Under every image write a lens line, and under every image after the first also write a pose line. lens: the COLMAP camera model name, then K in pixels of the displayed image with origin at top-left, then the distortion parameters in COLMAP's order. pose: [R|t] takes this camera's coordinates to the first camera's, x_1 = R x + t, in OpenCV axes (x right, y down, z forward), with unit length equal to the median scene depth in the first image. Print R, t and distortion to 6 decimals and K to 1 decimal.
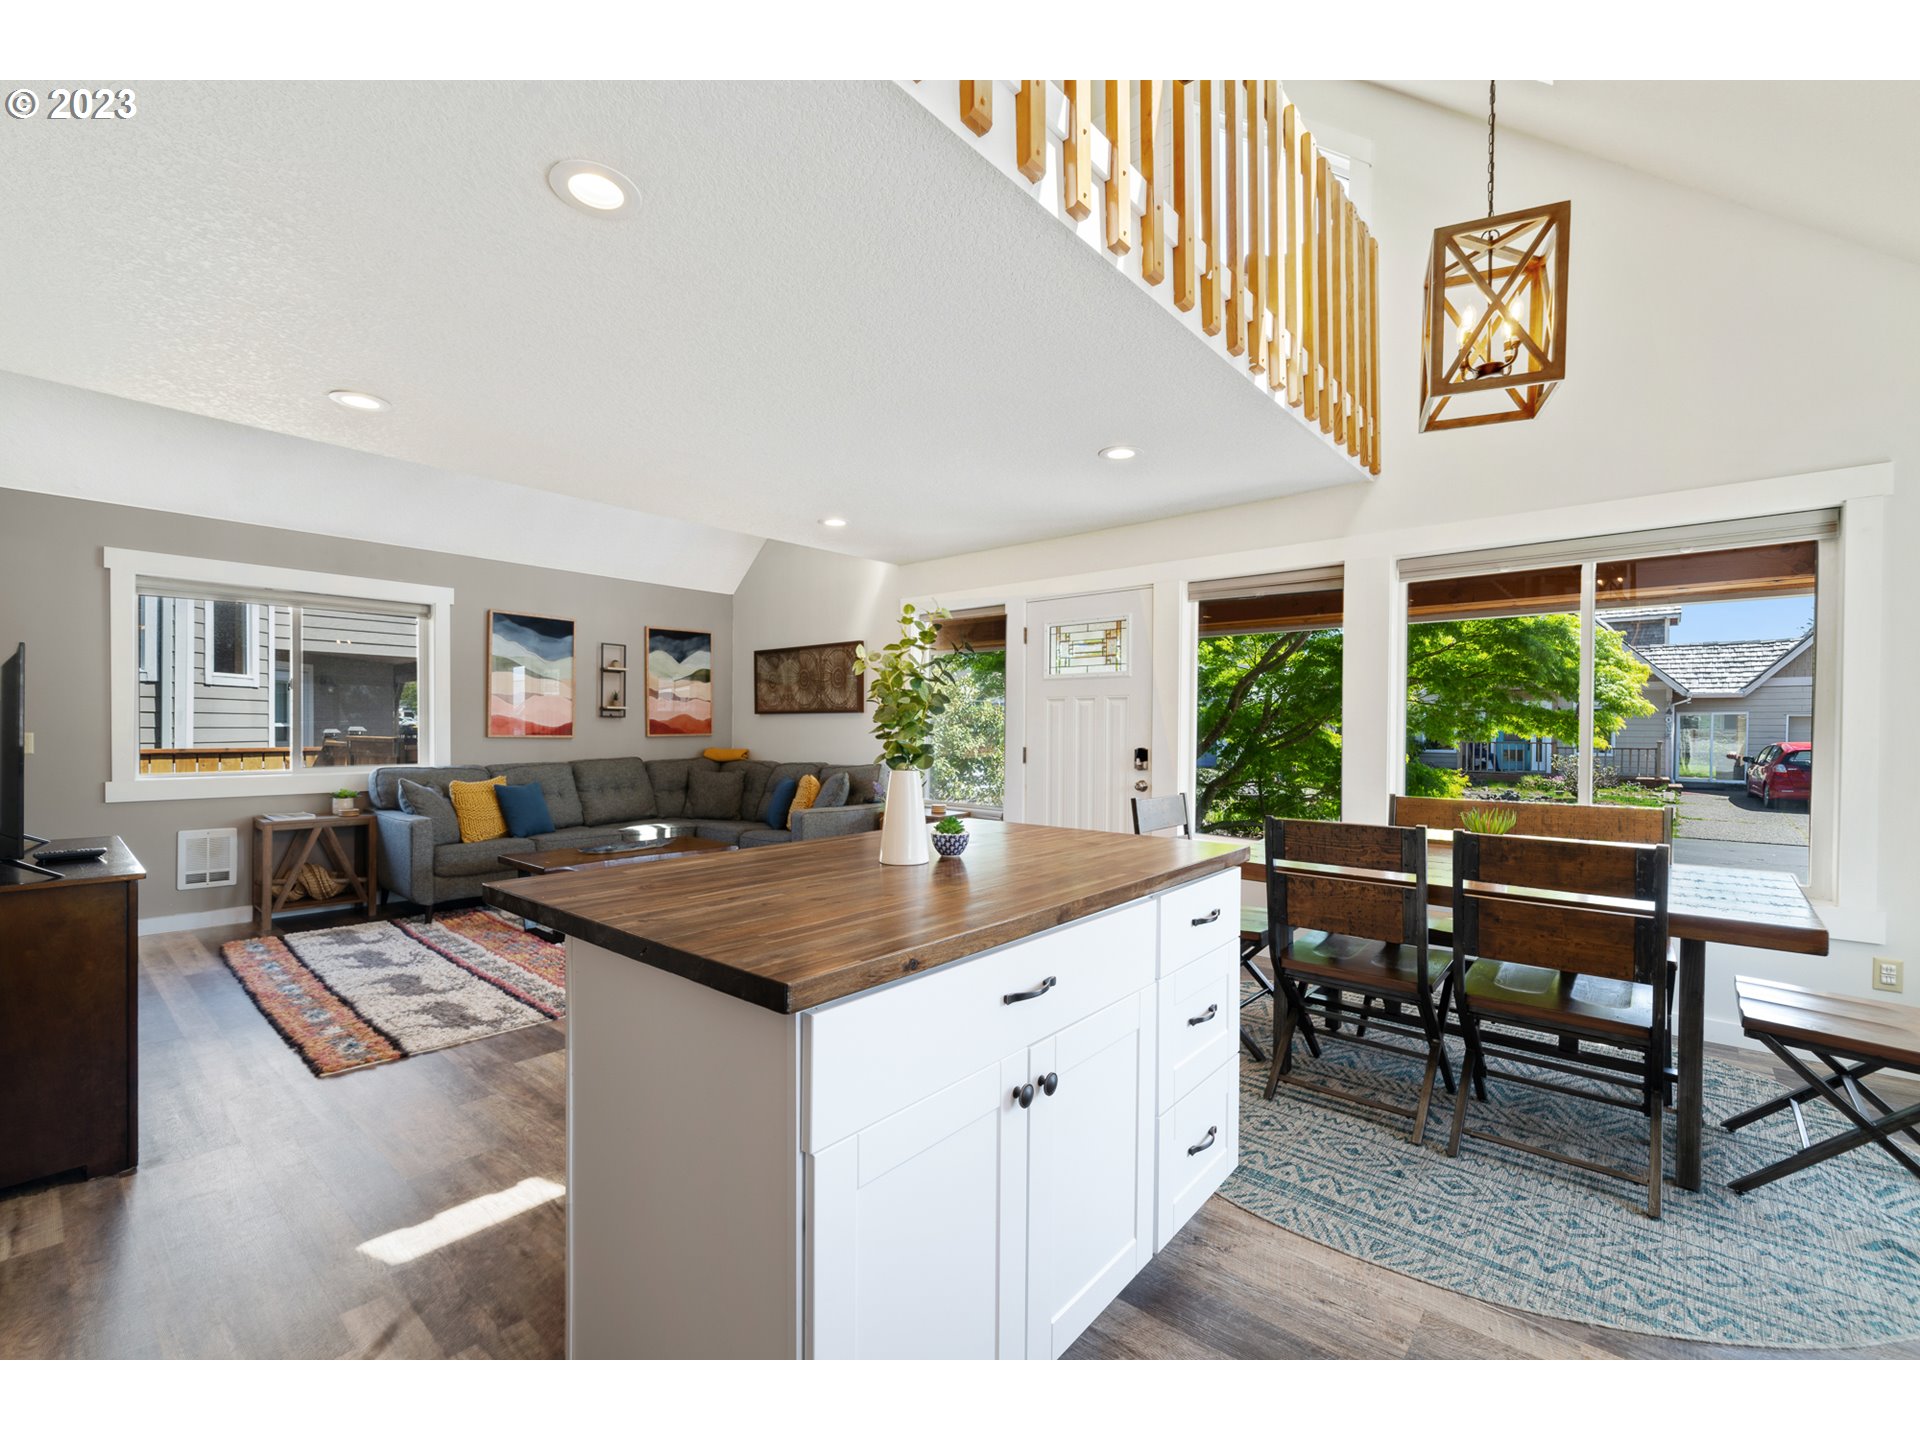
lens RADIAL K [[804.8, 0, 959.2], [0, 804.8, 728.2], [0, 0, 1]] dist [-0.000349, -0.000029]
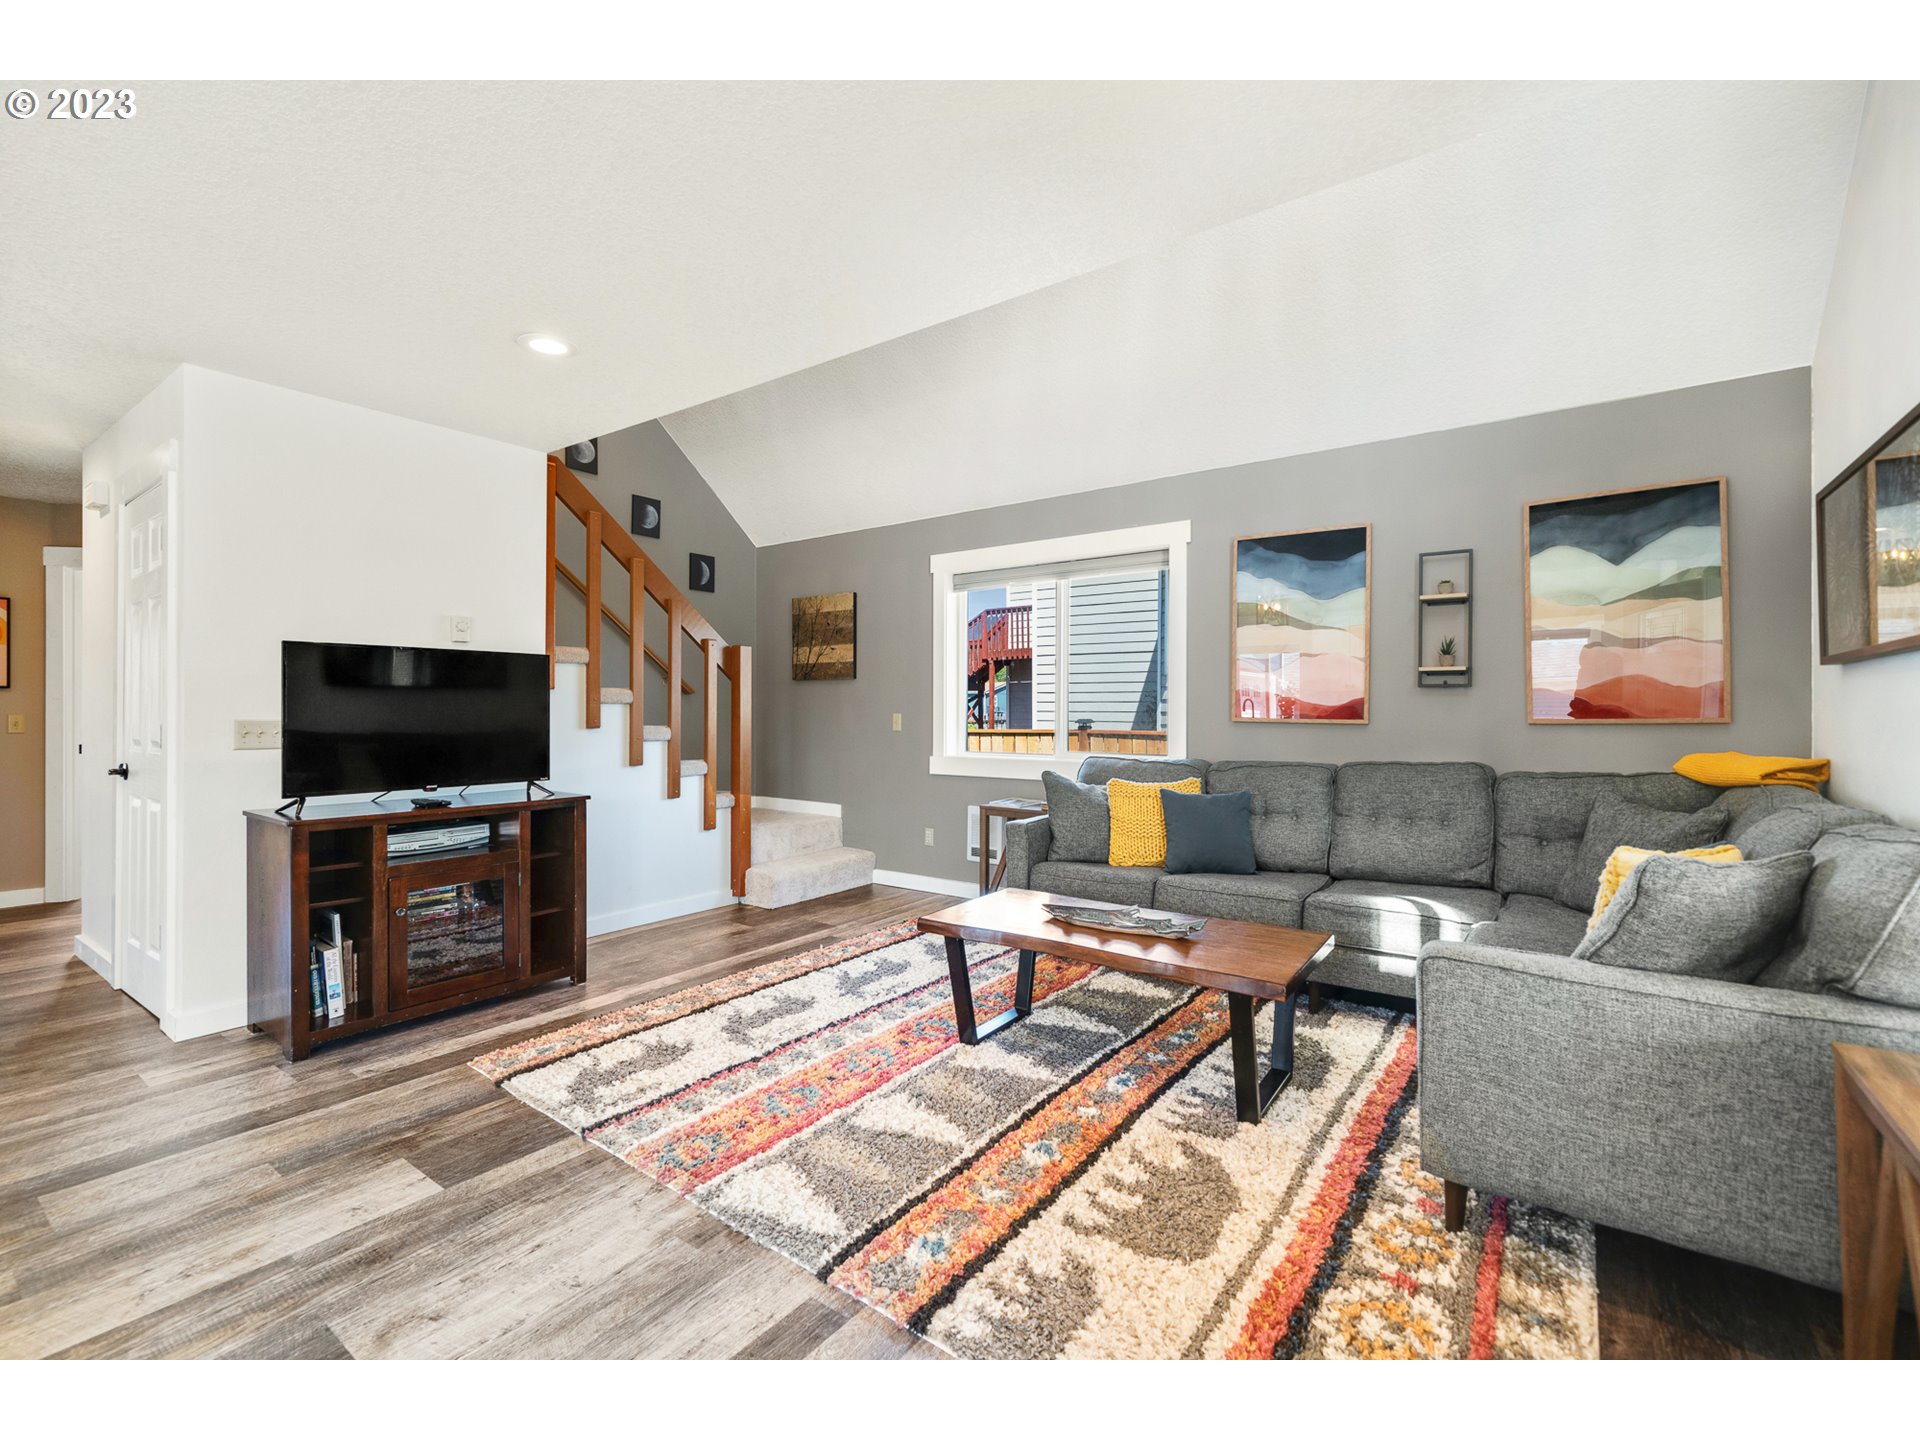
lens RADIAL K [[845.9, 0, 958.5], [0, 845.9, 712.8], [0, 0, 1]] dist [0.001668, 0.000212]
pose [[0.075692, -0.003109, -0.997126, 0.117556], [0.000569, 0.999995, -0.003075, 0.005436], [0.997131, -0.000335, 0.075694, 0.661318]]
